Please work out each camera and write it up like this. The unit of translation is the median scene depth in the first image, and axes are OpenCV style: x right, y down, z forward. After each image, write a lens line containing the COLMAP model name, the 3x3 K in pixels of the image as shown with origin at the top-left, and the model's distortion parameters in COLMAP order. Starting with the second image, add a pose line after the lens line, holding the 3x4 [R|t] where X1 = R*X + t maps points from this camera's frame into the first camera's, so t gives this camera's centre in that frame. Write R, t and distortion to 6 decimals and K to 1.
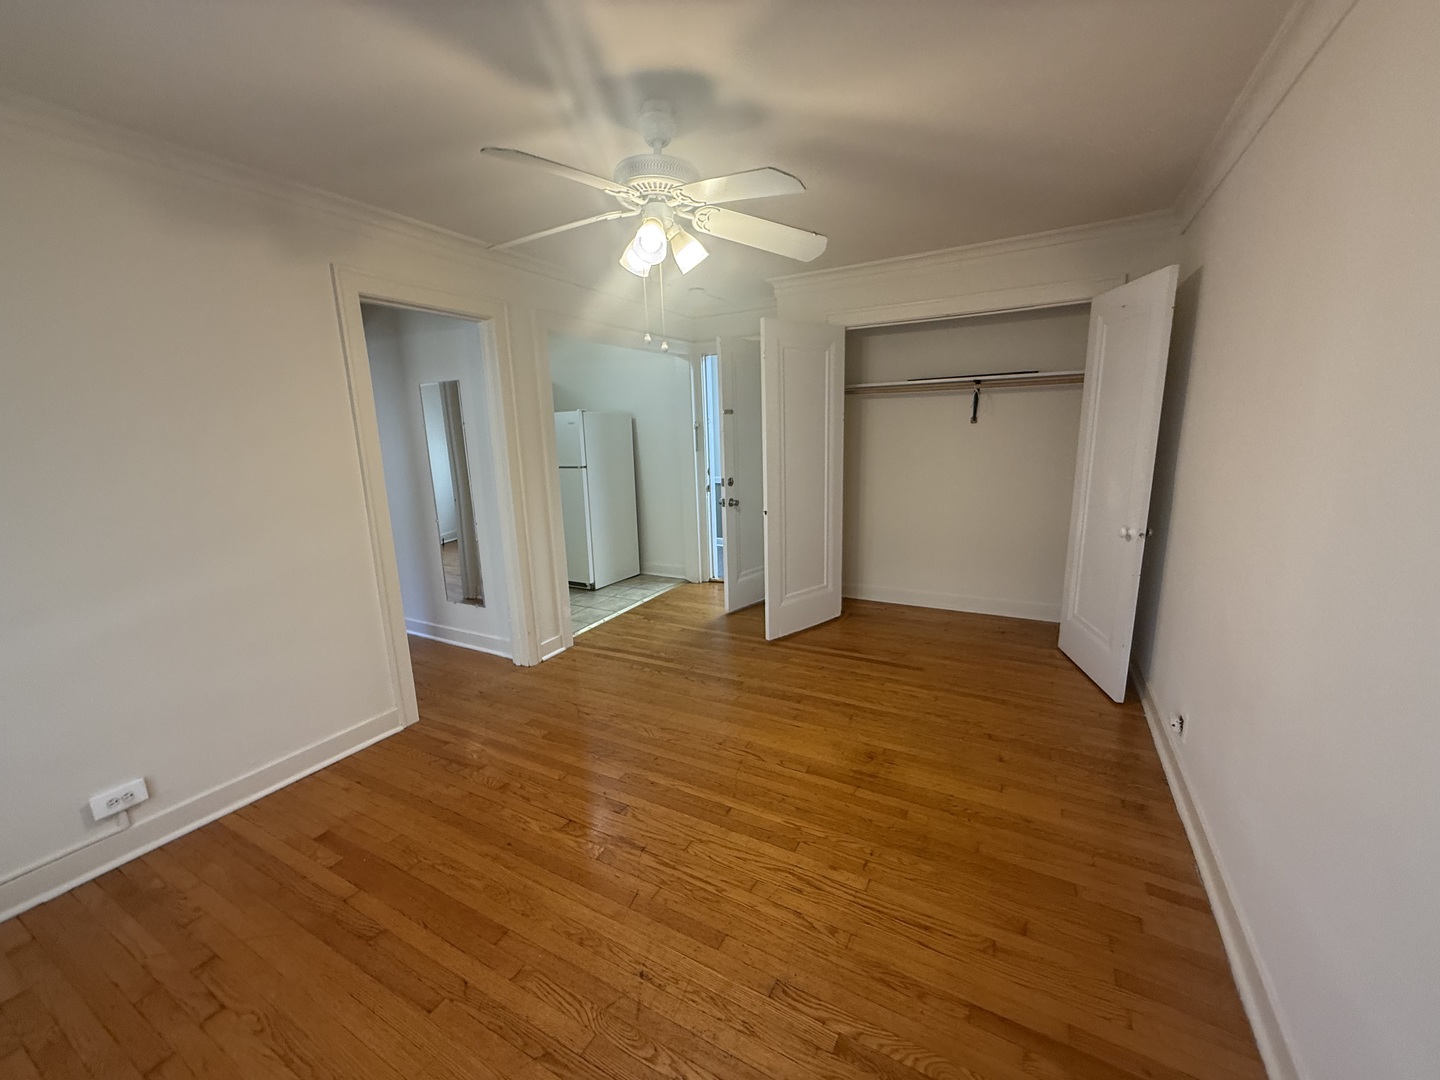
lens RADIAL K [[573.3, 0, 718.2], [0, 573.3, 541.1], [0, 0, 1]] dist [0.002292, 0.000097]
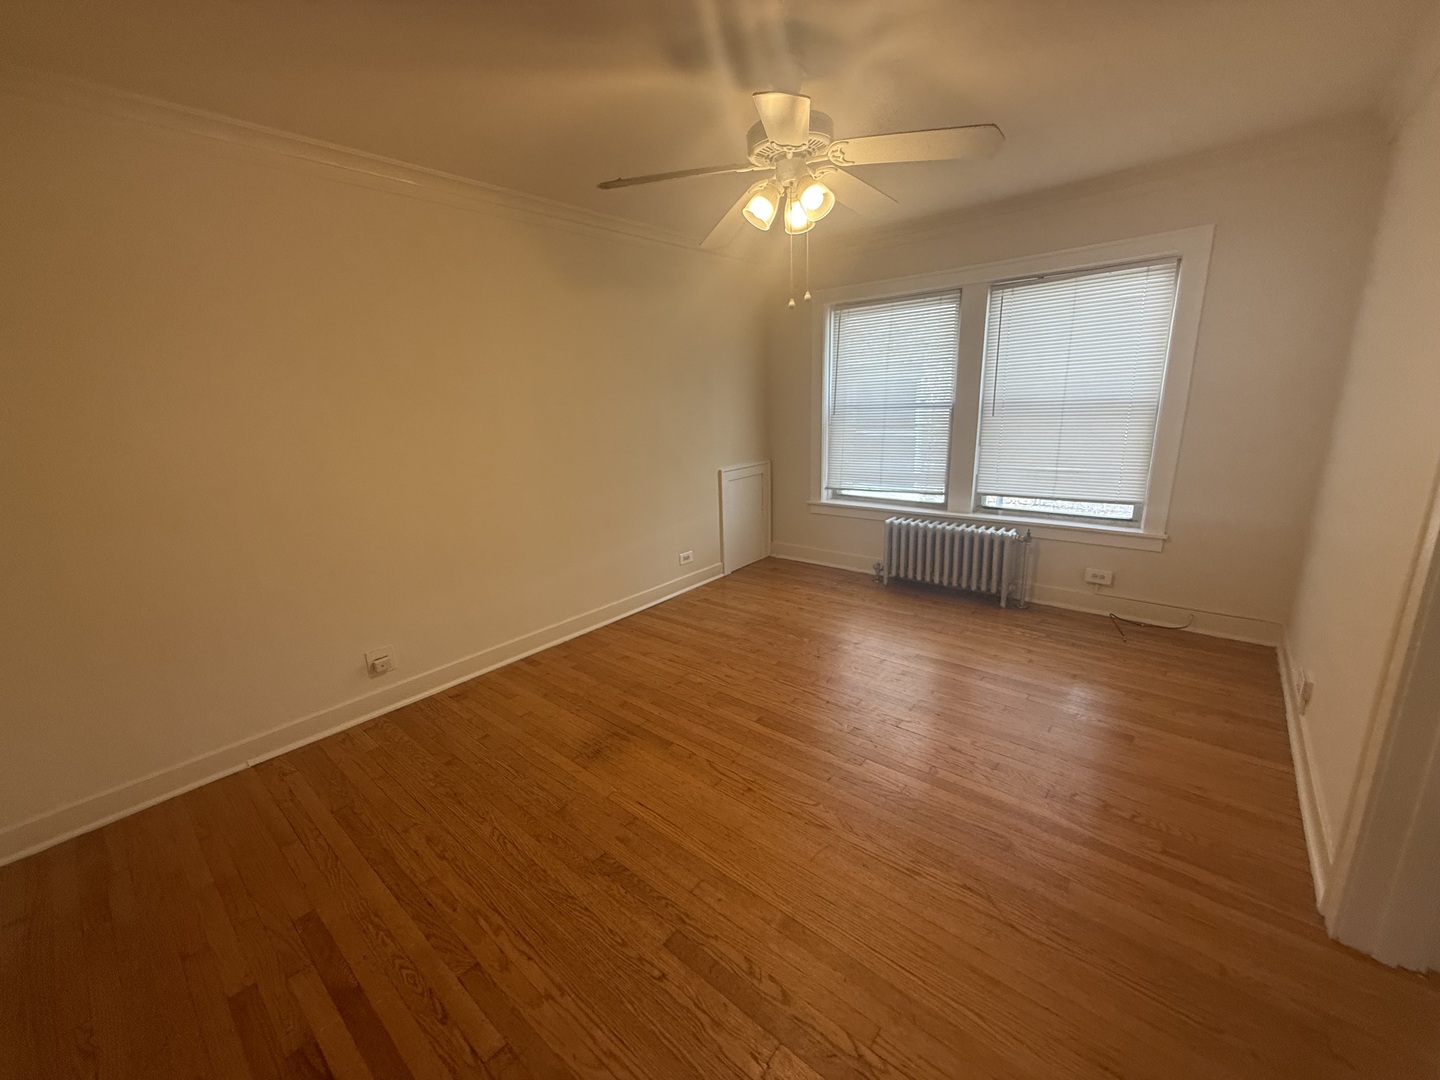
lens RADIAL K [[573.3, 0, 725.5], [0, 573.3, 536.5], [0, 0, 1]] dist [0.002292, 0.000097]
pose [[-0.979573, 0.019813, 0.200111, -0.146718], [0.103757, 0.902236, 0.418575, -0.341193], [-0.172254, 0.430788, -0.885861, 1.768192]]
